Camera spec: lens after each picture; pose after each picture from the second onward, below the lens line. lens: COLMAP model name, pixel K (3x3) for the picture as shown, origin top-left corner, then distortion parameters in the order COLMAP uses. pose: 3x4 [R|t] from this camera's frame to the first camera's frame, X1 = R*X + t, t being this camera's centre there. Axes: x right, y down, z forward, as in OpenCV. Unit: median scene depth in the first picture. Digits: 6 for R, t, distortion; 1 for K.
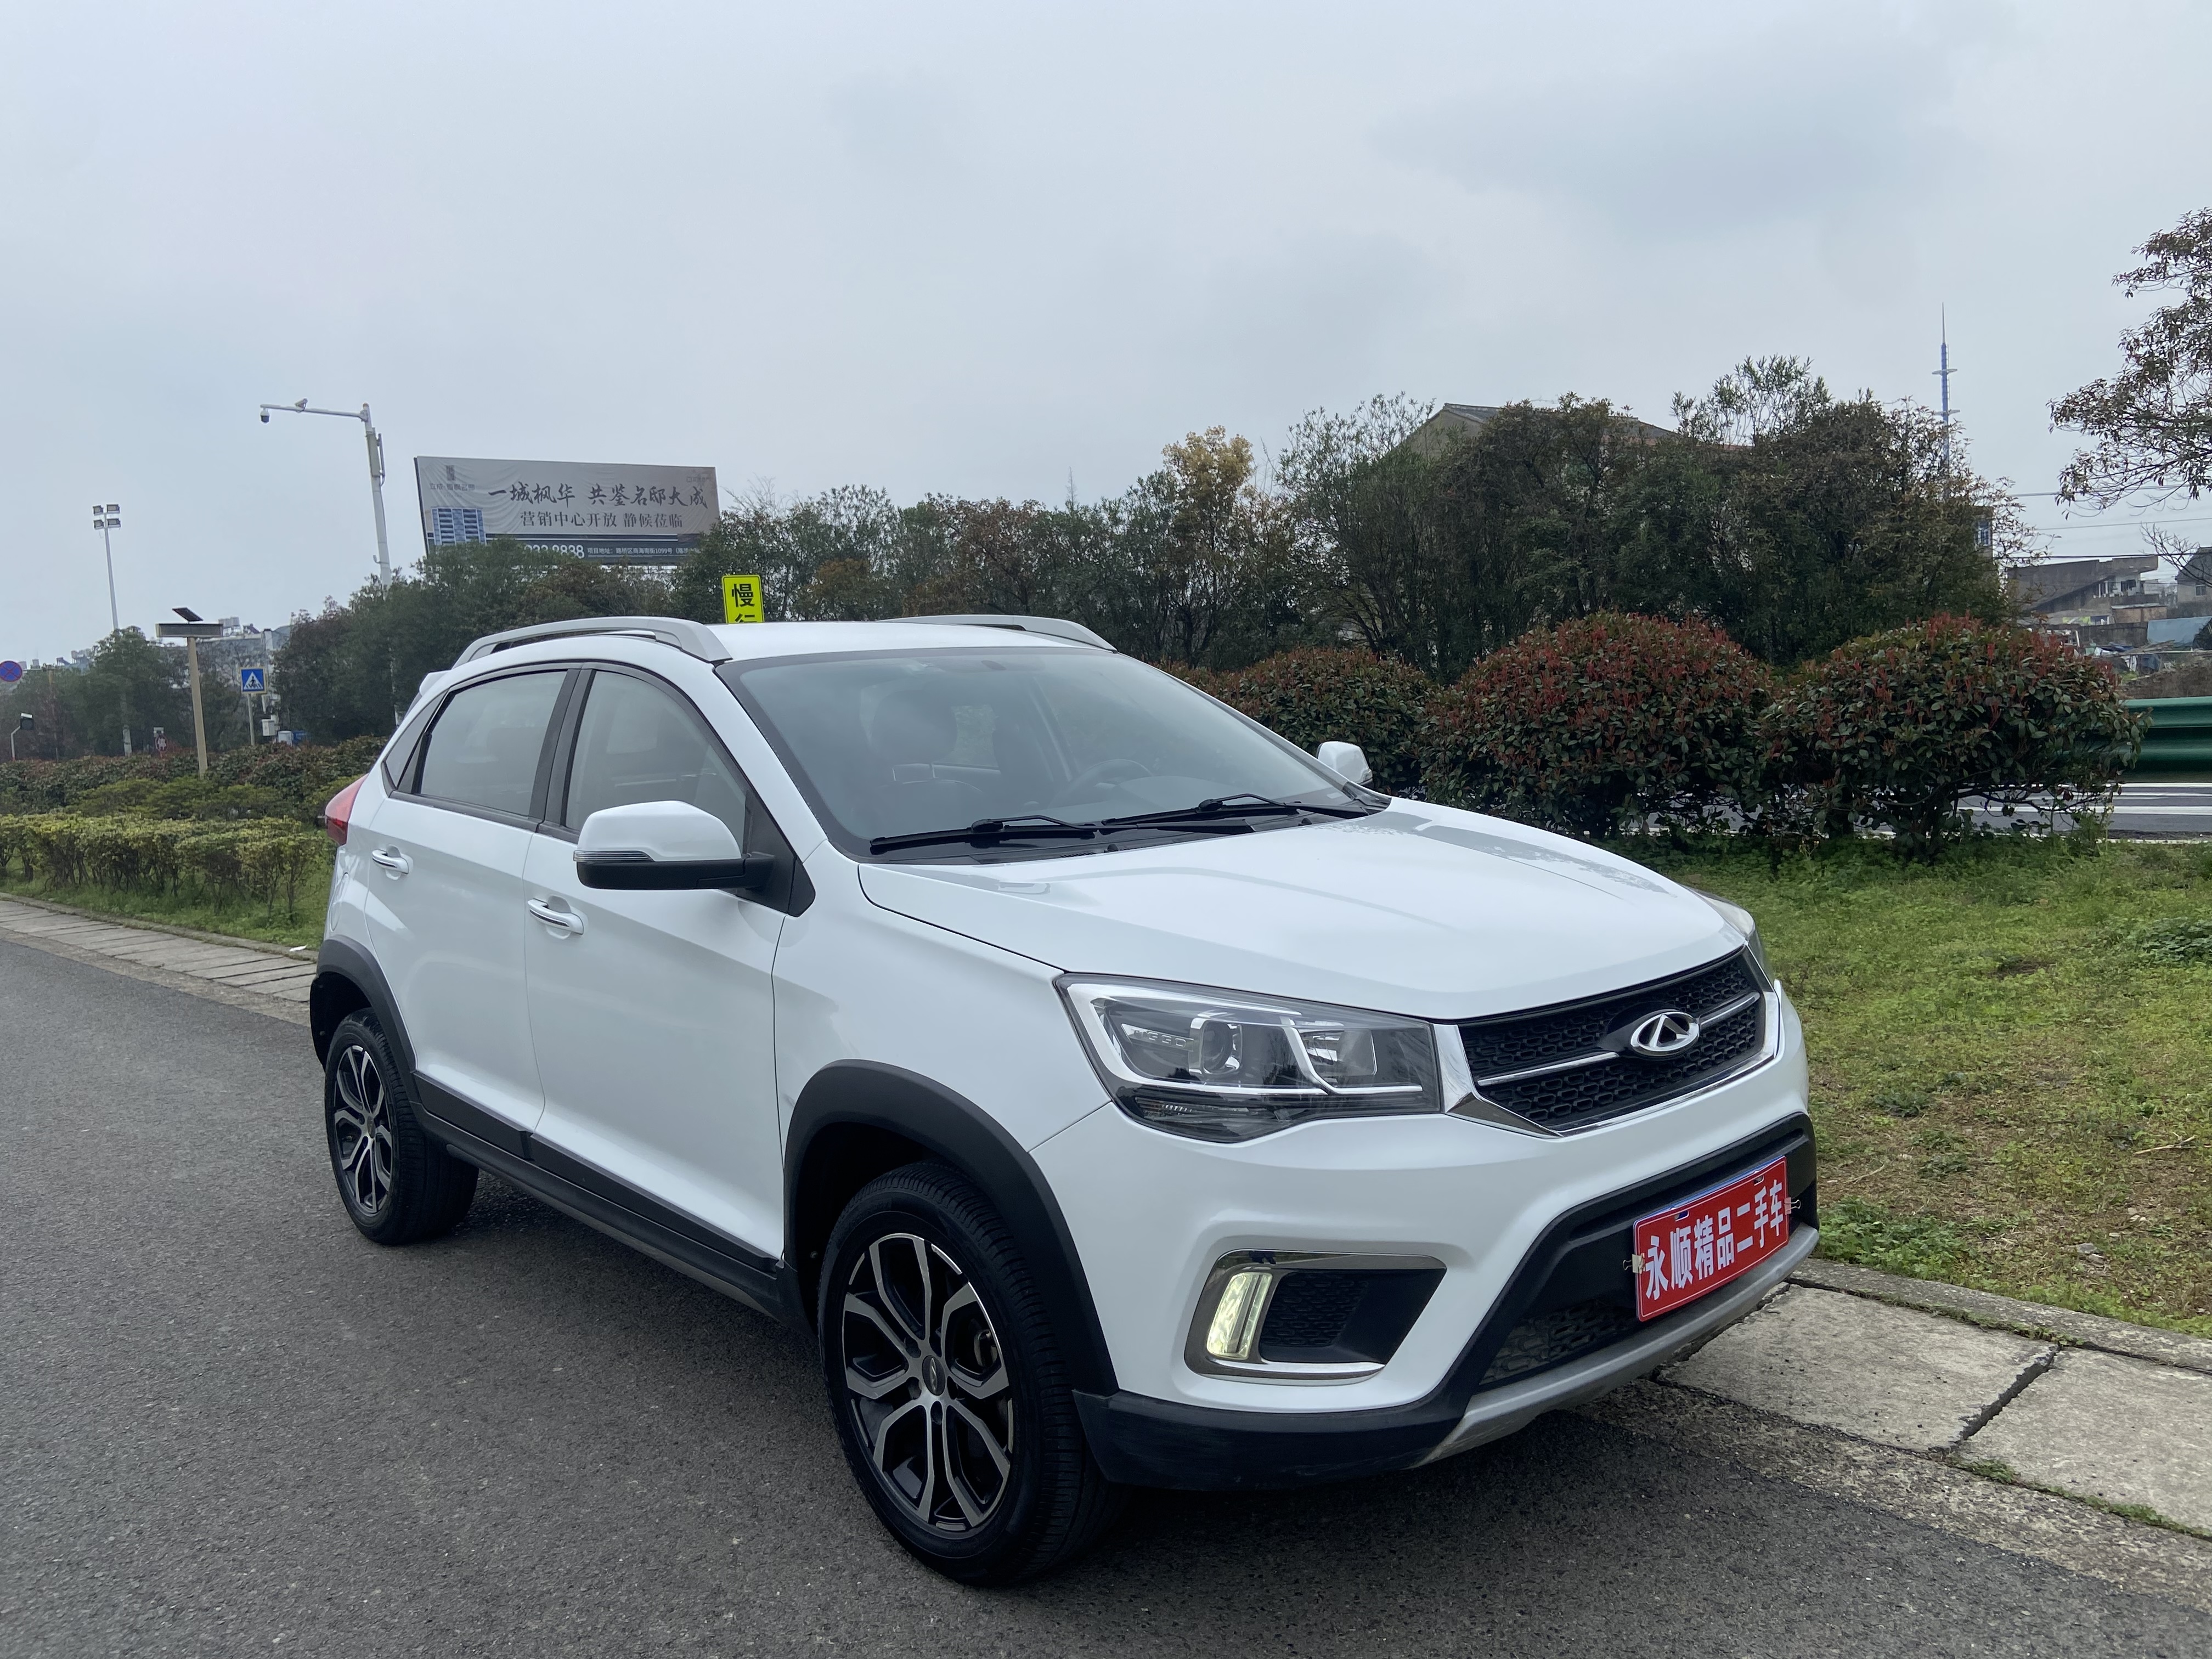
lens RADIAL K [[1685.7, 0, 1113.7], [0, 1685.7, 803.1], [0, 0, 1]] dist [0.107799, -0.146885]
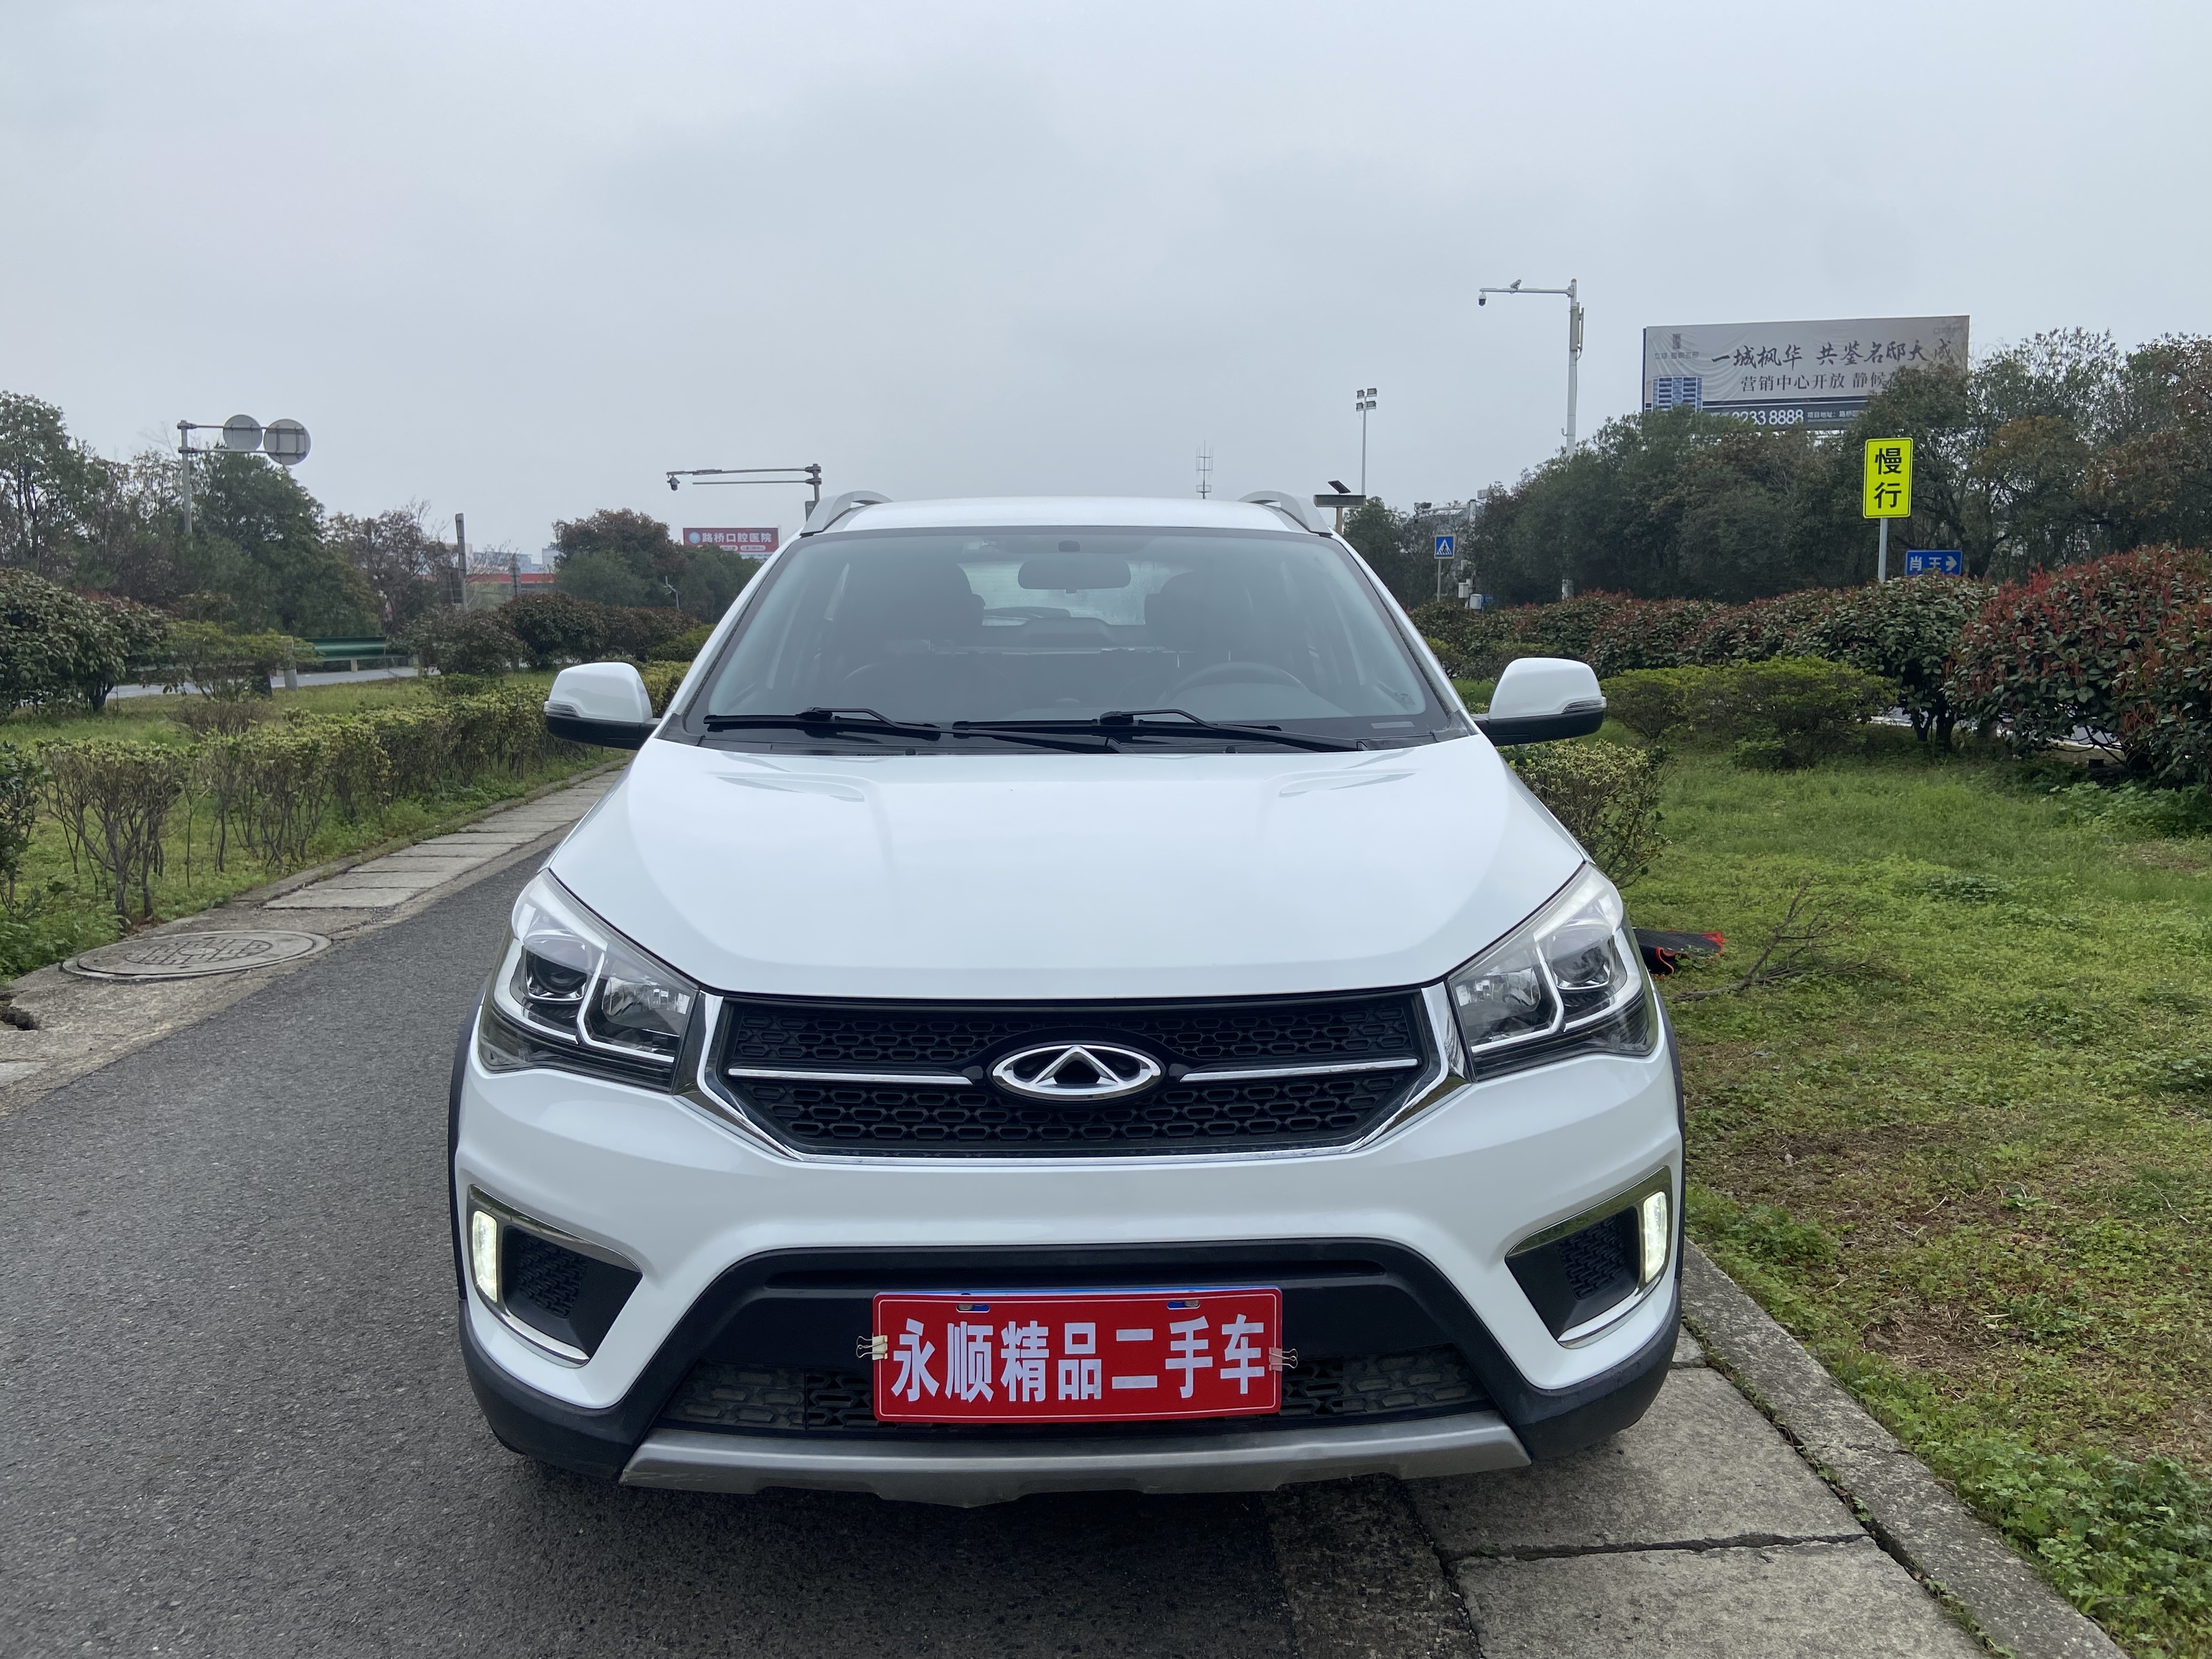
lens RADIAL K [[1651.7, 0, 1131.5], [0, 1651.7, 800.1], [0, 0, 1]] dist [0.187119, -0.228916]
pose [[0.760892, 0.129354, -0.635854, 0.763459], [-0.081376, 0.991214, 0.104268, -0.058704], [0.643756, -0.027593, 0.764734, 0.446948]]
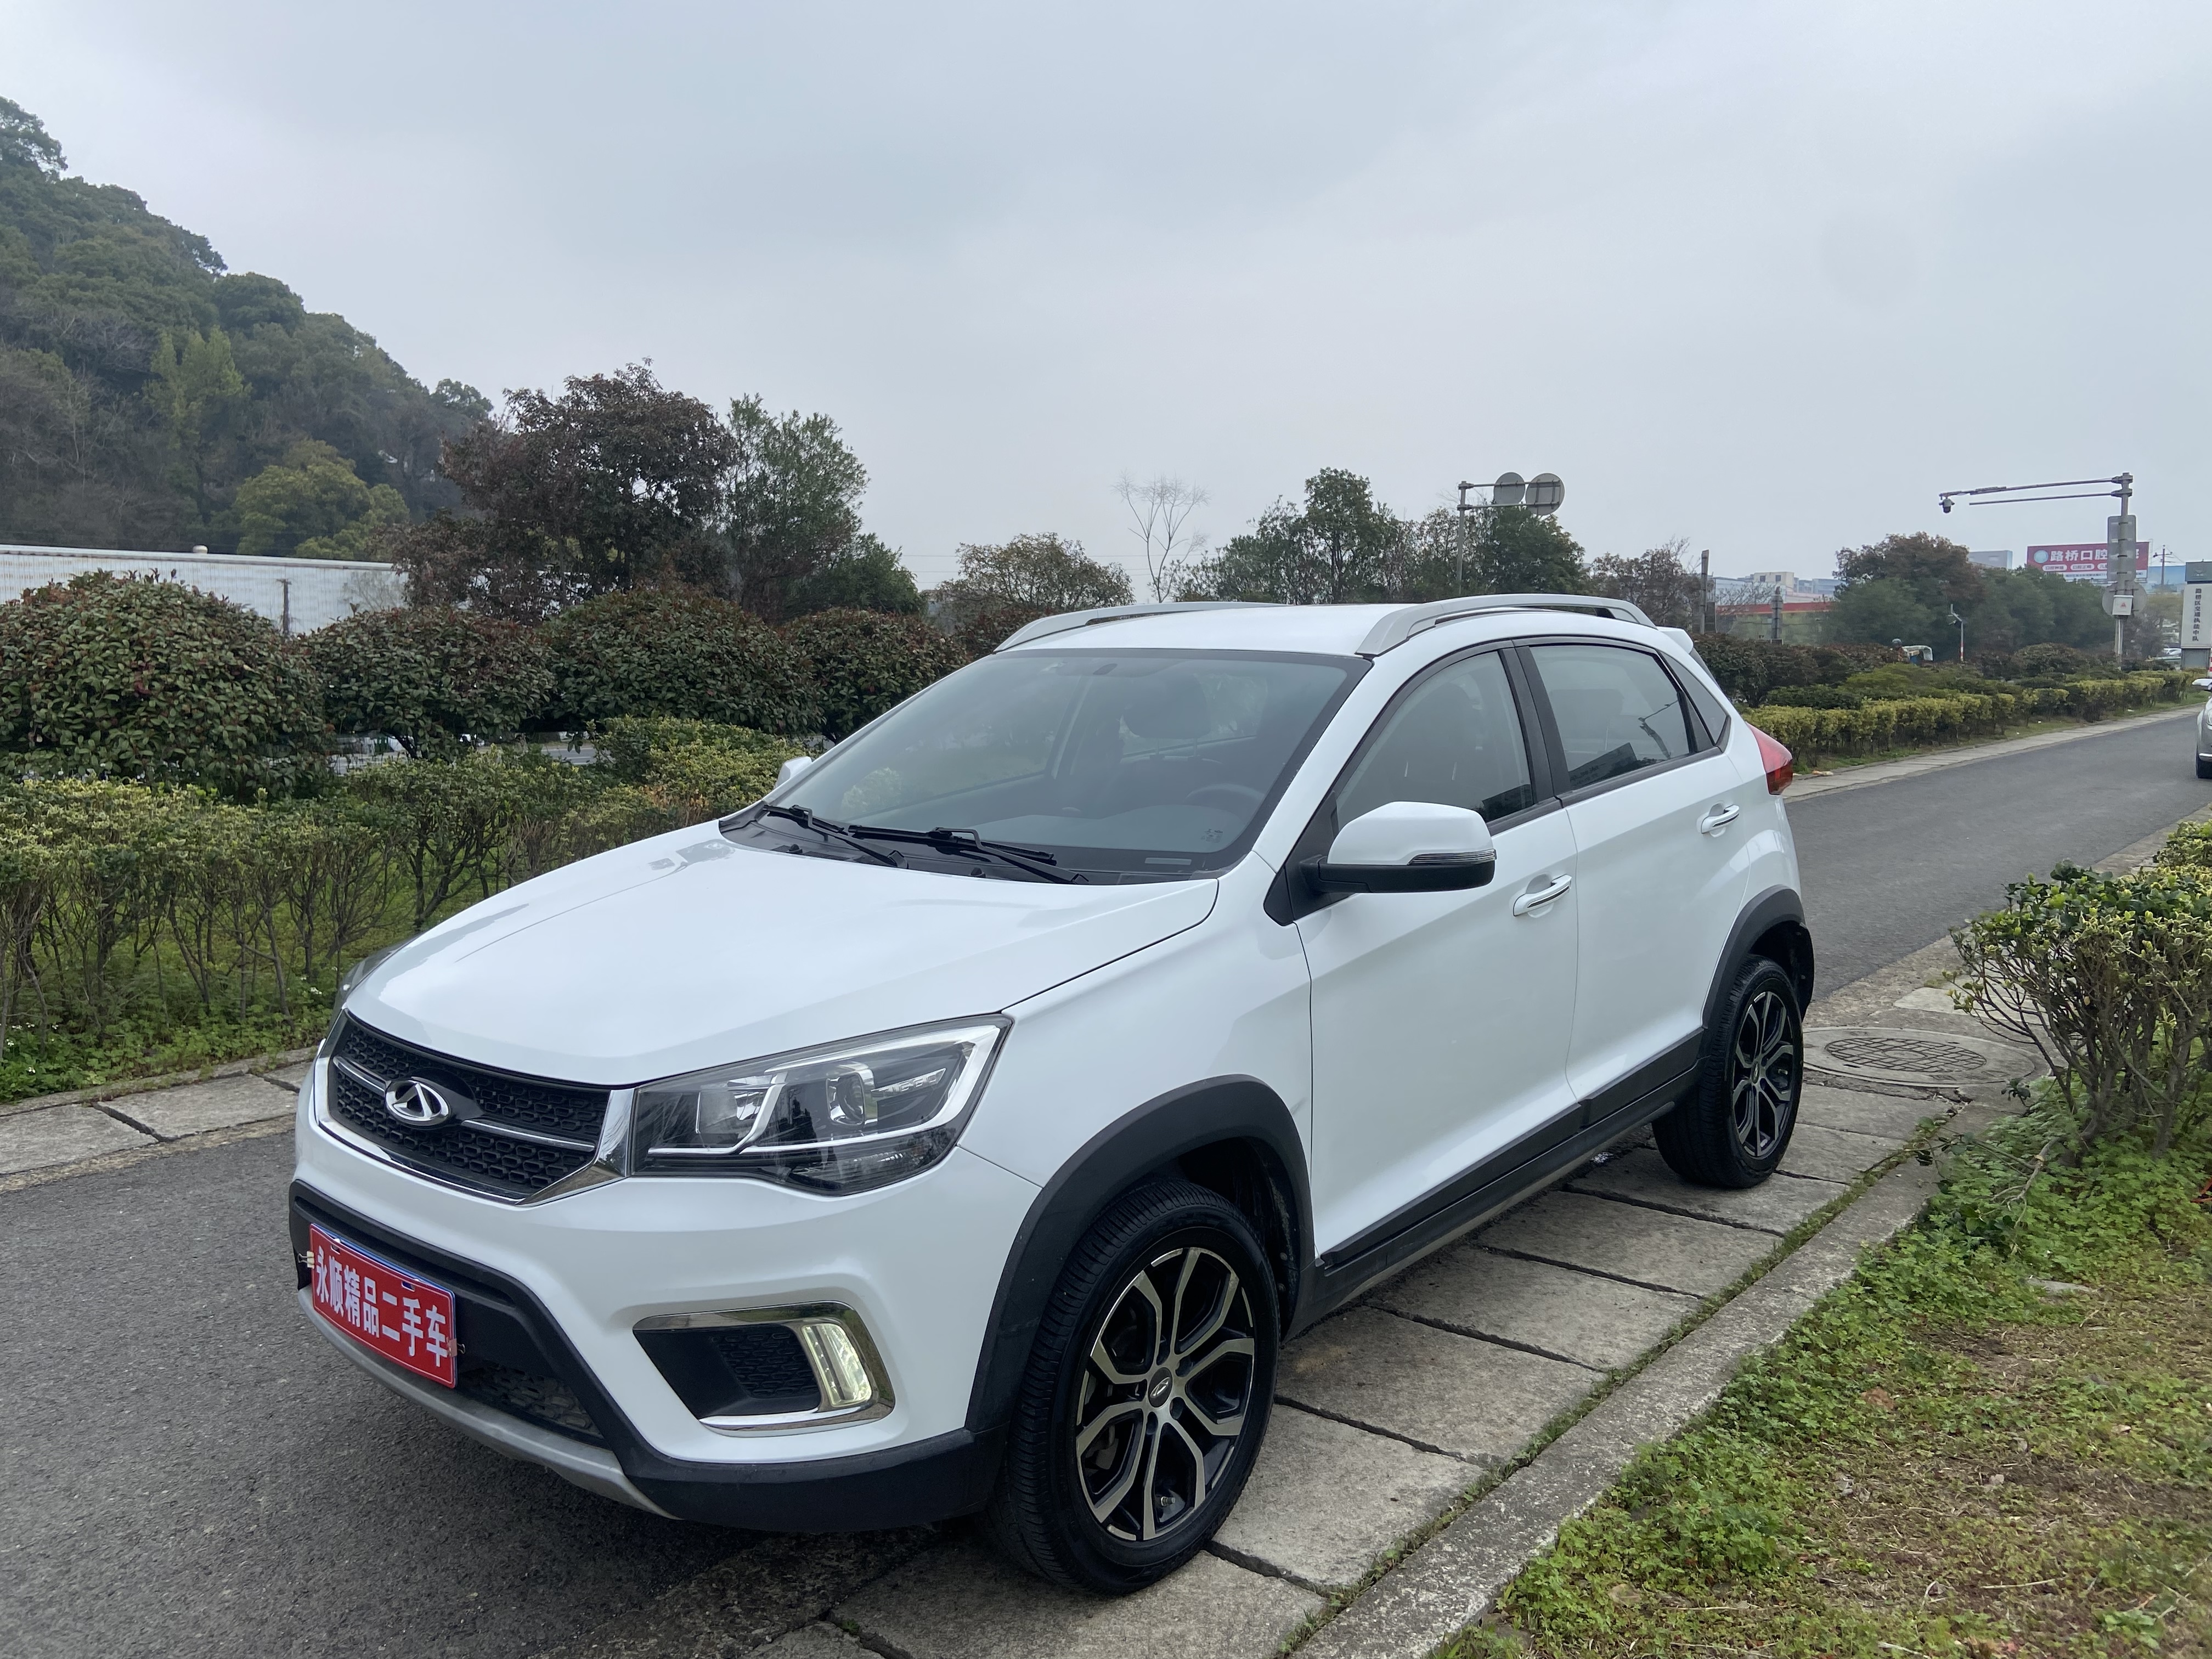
lens RADIAL K [[1685.7, 0, 1113.7], [0, 1685.7, 803.1], [0, 0, 1]] dist [0.107799, -0.146885]
pose [[0.108764, 0.157206, -0.981558, 1.296942], [-0.071406, 0.986101, 0.150021, -0.215750], [0.991500, 0.053772, 0.118478, 1.239027]]
